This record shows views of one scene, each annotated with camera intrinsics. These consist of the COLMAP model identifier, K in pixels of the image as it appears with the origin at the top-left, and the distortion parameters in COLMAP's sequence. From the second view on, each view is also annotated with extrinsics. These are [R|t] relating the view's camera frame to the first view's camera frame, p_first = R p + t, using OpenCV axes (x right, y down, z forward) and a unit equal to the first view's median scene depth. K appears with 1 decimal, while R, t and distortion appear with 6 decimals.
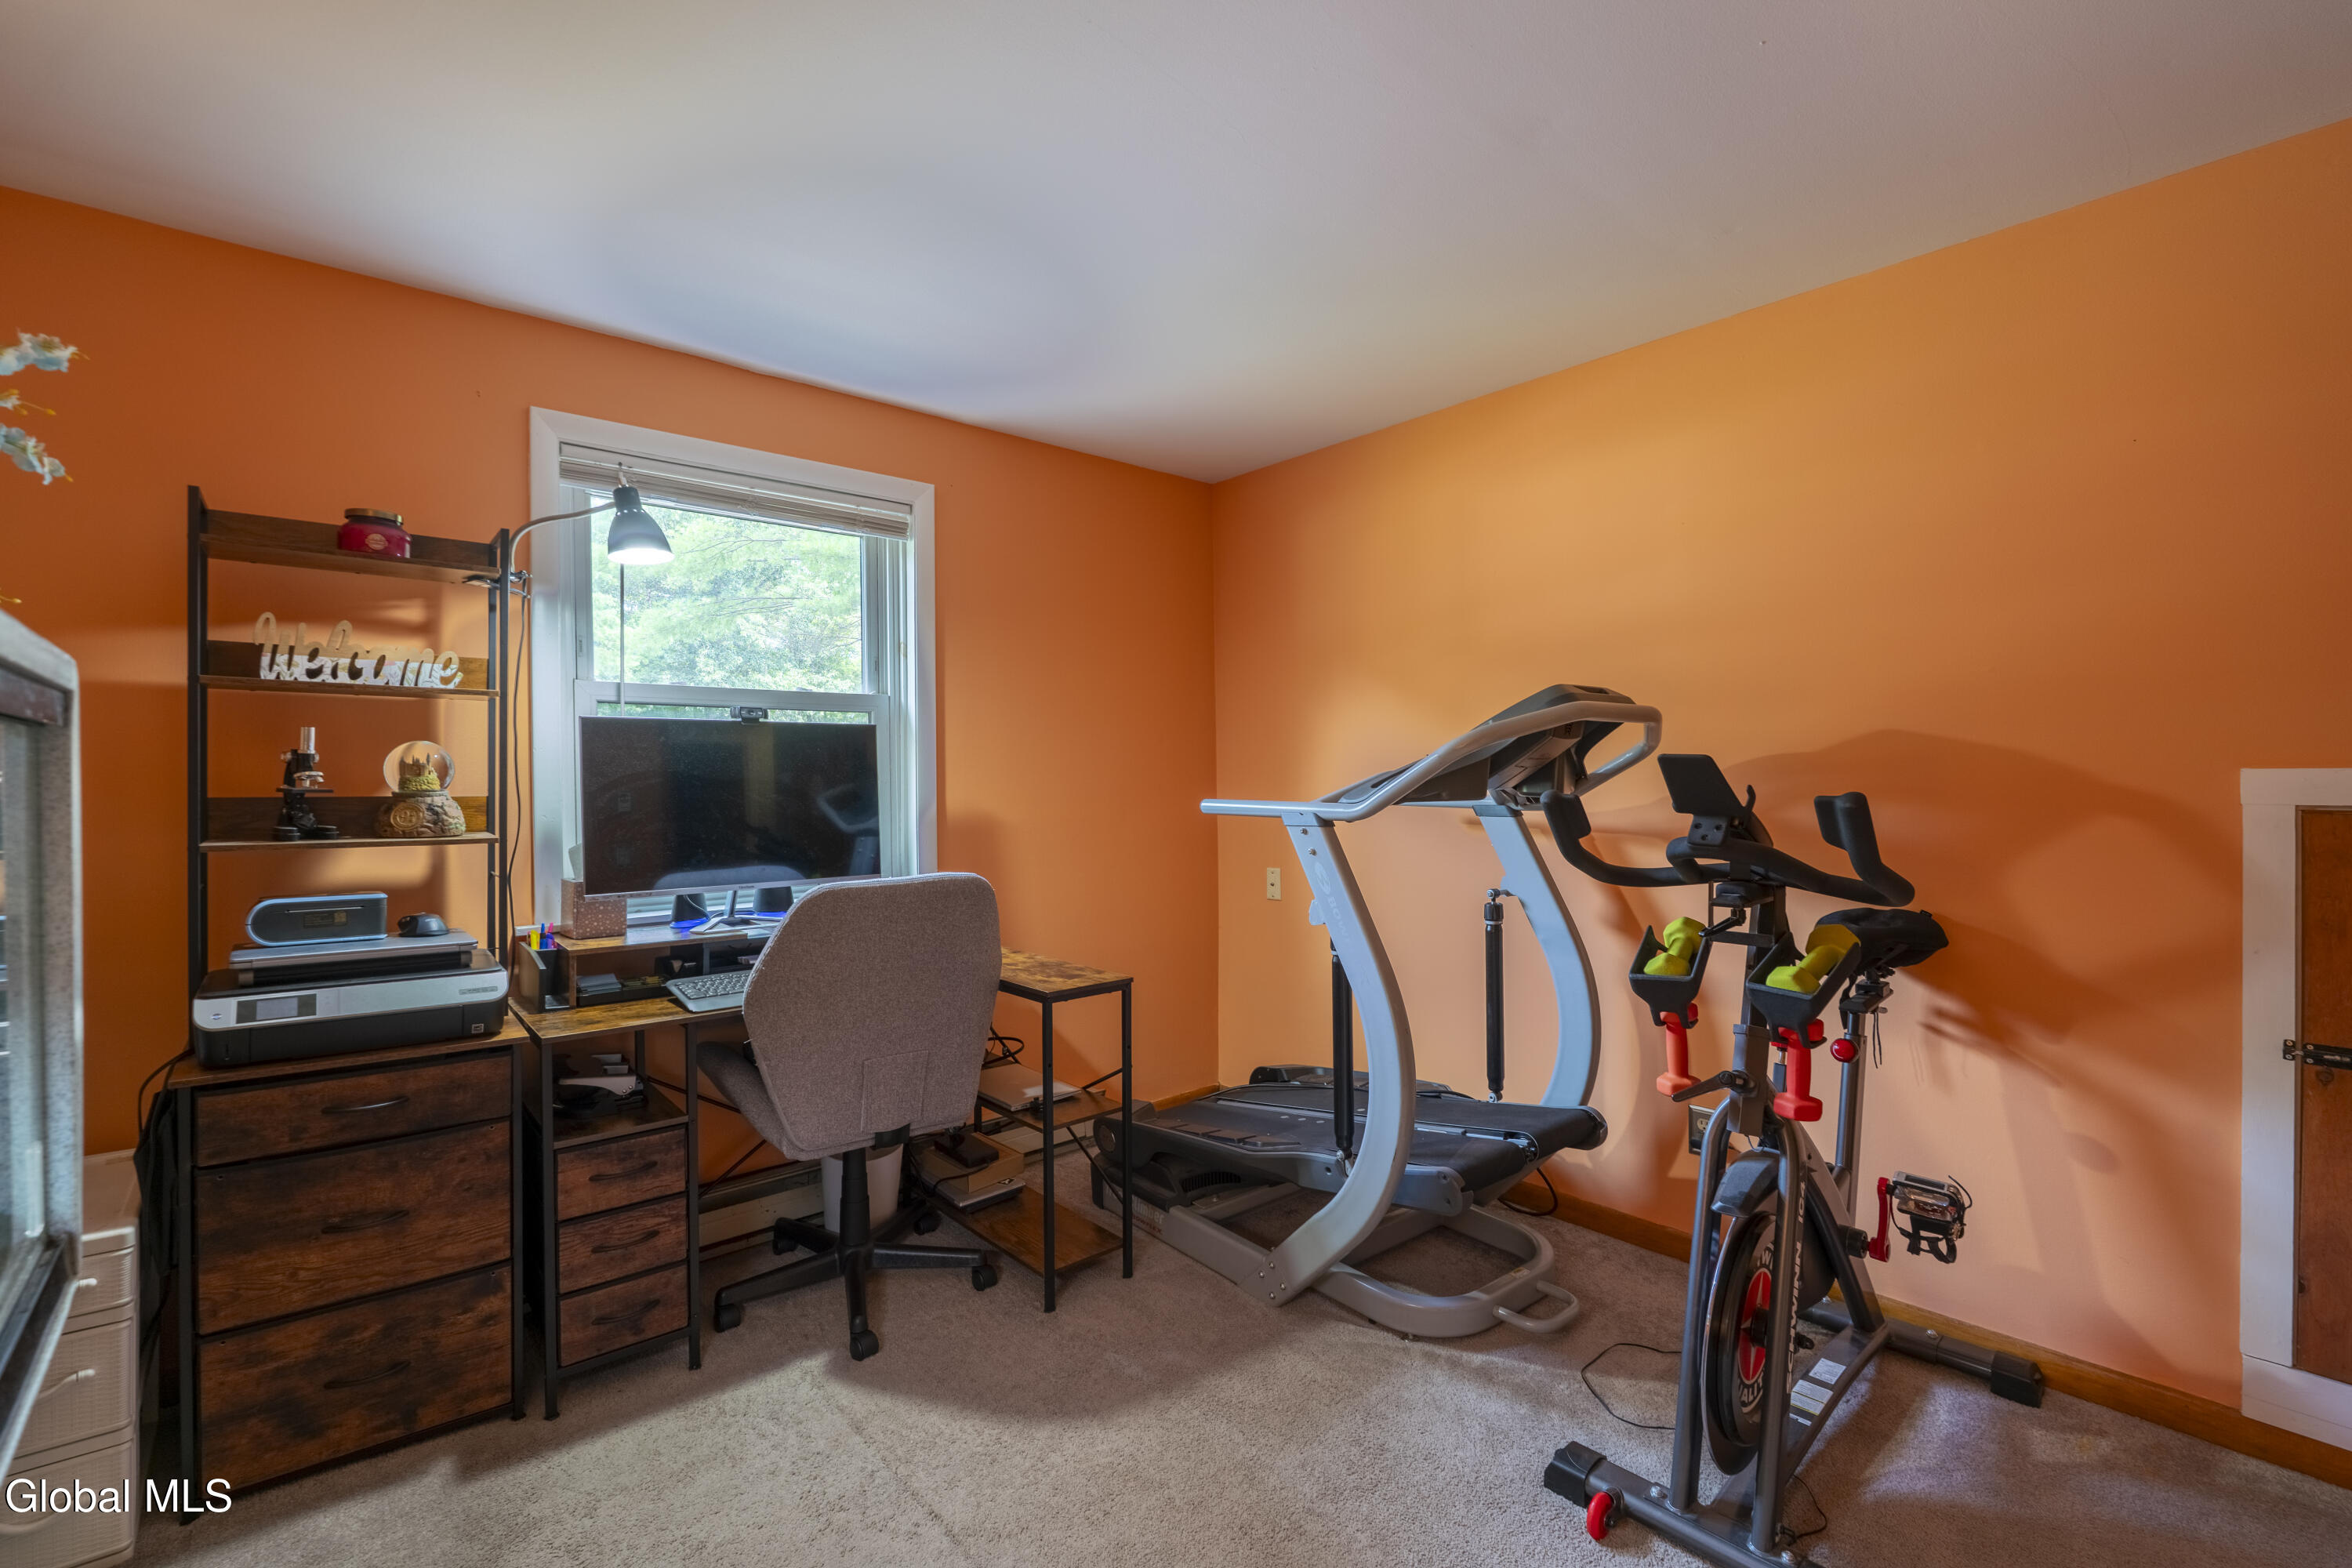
lens RADIAL K [[1019.6, 0, 1176.0], [0, 1019.6, 784.0], [0, 0, 1]] dist [0.000835, -0.000021]
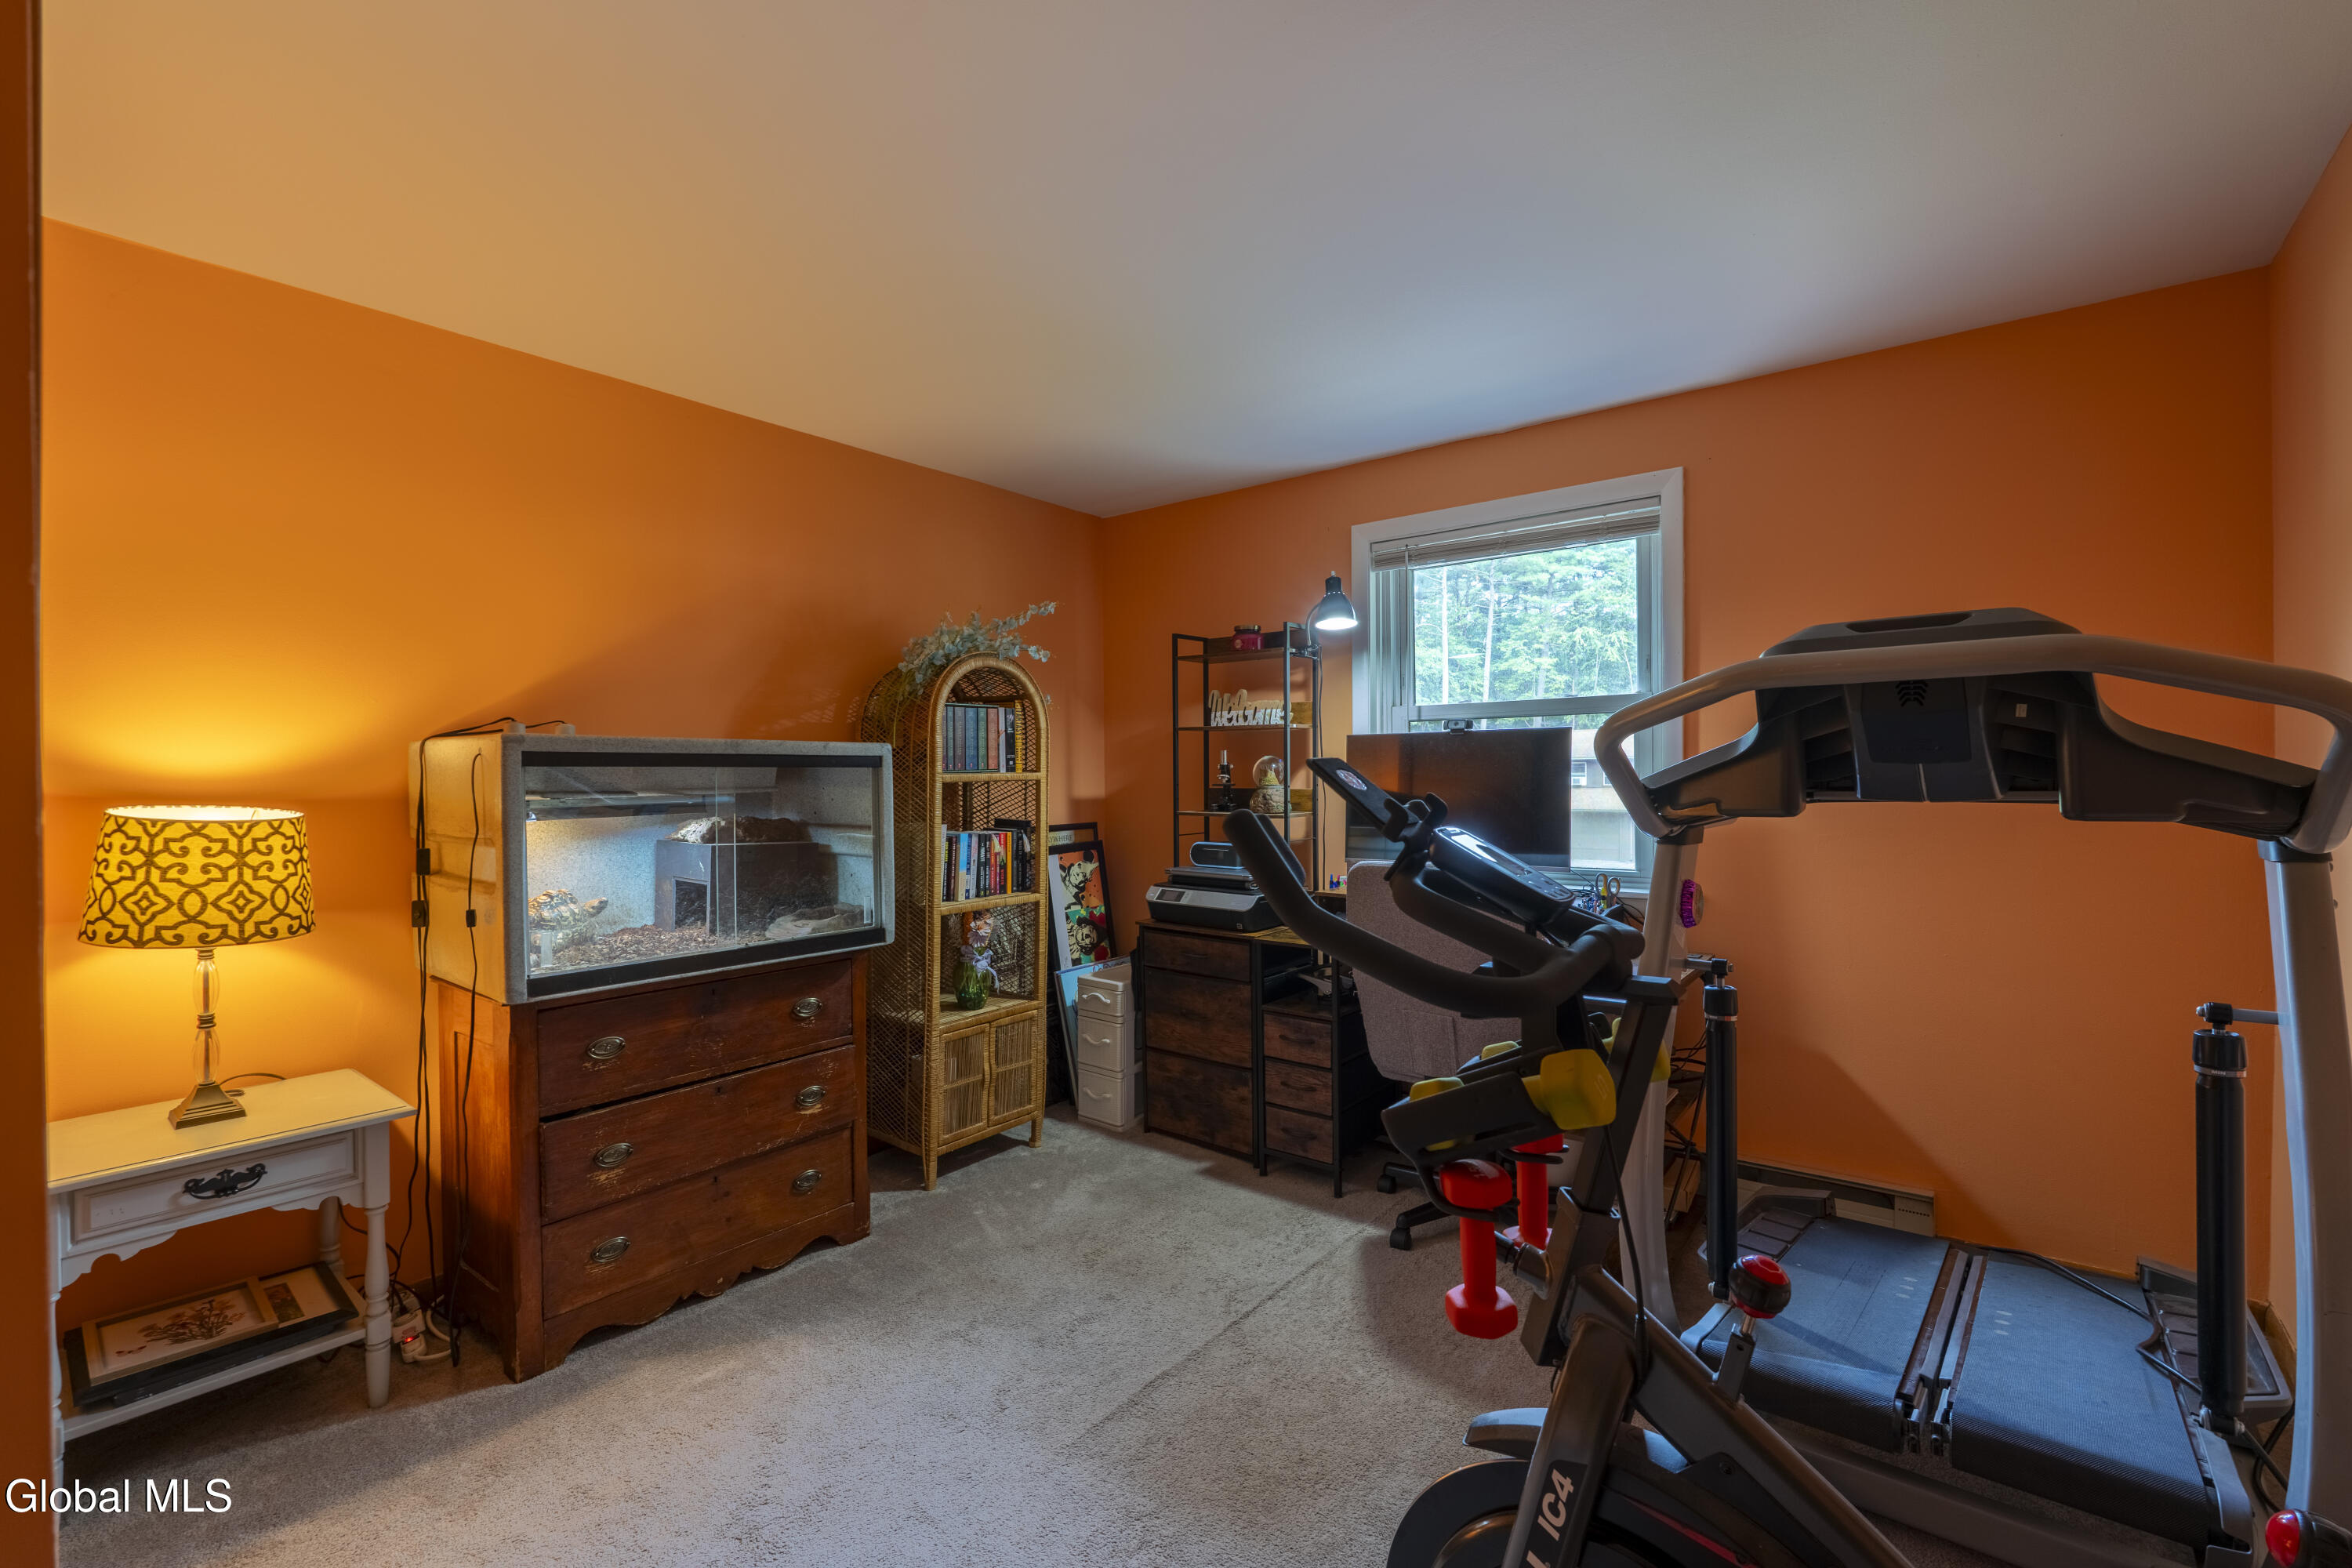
lens RADIAL K [[1019.6, 0, 1176.0], [0, 1019.6, 784.0], [0, 0, 1]] dist [0.000835, -0.000021]
pose [[0.208320, 0.010844, -0.978001, 0.898920], [0.003547, 0.999924, 0.011843, -0.016870], [0.978054, -0.005936, 0.208266, 0.515442]]
